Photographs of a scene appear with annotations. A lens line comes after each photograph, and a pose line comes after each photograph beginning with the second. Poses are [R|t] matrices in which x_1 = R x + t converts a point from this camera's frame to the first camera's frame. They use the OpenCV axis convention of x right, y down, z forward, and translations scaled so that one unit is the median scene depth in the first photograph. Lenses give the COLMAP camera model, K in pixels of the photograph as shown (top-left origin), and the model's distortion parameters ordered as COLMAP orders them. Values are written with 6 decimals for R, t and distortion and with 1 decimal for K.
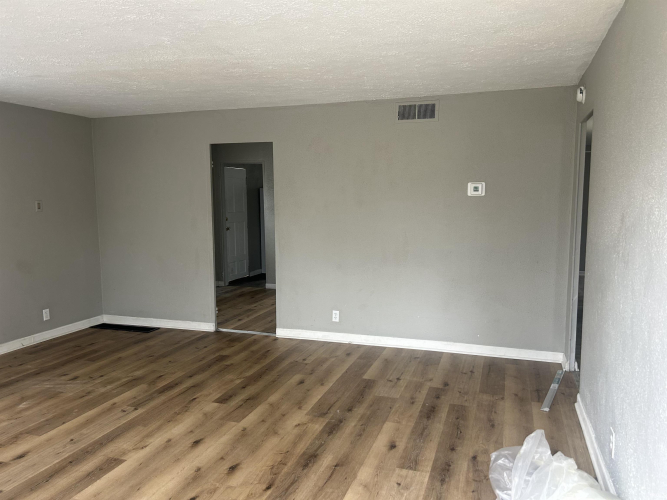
lens RADIAL K [[511.7, 0, 333.5], [0, 511.7, 250.0], [0, 0, 1]] dist [0.027008, -0.005193]
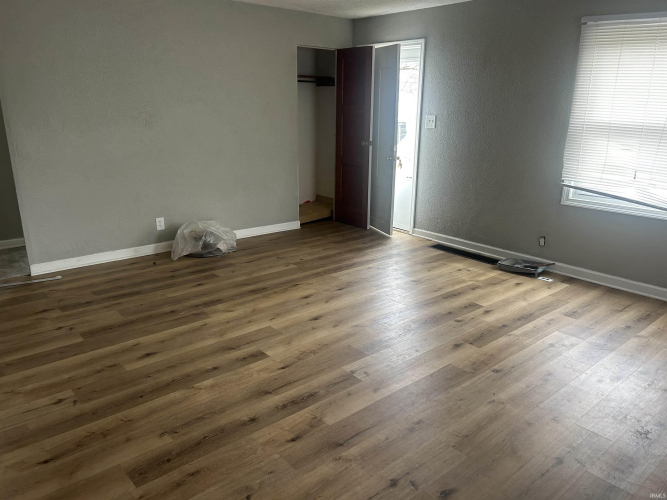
lens RADIAL K [[511.7, 0, 333.5], [0, 511.7, 250.0], [0, 0, 1]] dist [0.027008, -0.005193]
pose [[-0.867099, -0.146859, 0.475995, -0.692475], [0.041507, 0.930930, 0.362831, -0.160419], [-0.496403, 0.334367, -0.801114, 1.548606]]
